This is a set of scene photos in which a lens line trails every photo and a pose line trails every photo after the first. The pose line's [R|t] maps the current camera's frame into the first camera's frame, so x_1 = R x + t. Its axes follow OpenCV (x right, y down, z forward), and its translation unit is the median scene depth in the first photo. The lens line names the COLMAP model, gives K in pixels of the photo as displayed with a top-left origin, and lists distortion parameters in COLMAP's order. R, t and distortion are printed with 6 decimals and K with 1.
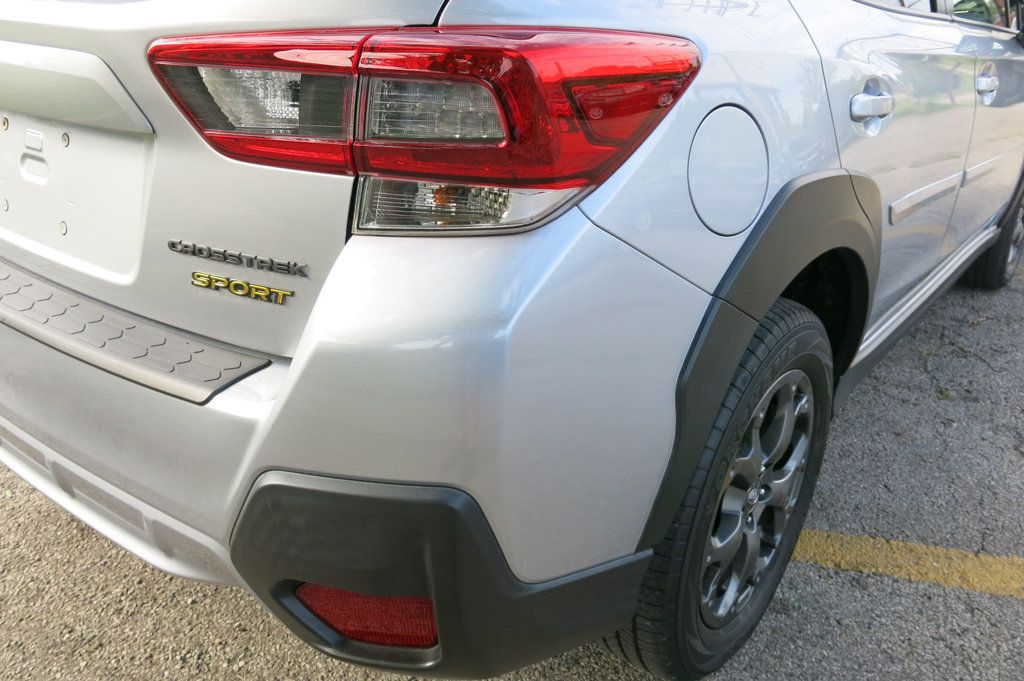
lens RADIAL K [[857.8, 0, 518.0], [0, 857.8, 346.2], [0, 0, 1]] dist [-0.012221, -0.003988]
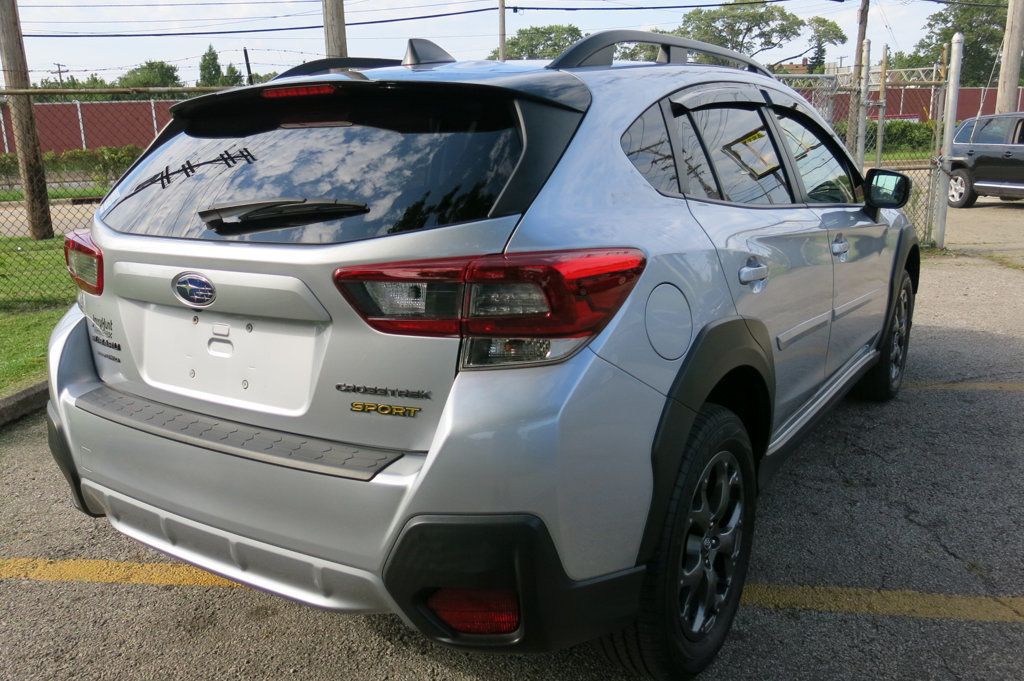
lens RADIAL K [[857.8, 0, 518.0], [0, 857.8, 346.2], [0, 0, 1]] dist [-0.012221, -0.003988]
pose [[0.995087, -0.064041, 0.075505, -0.134071], [0.076727, 0.980794, -0.179322, 0.091652], [-0.062571, 0.184234, 0.980889, -0.468712]]
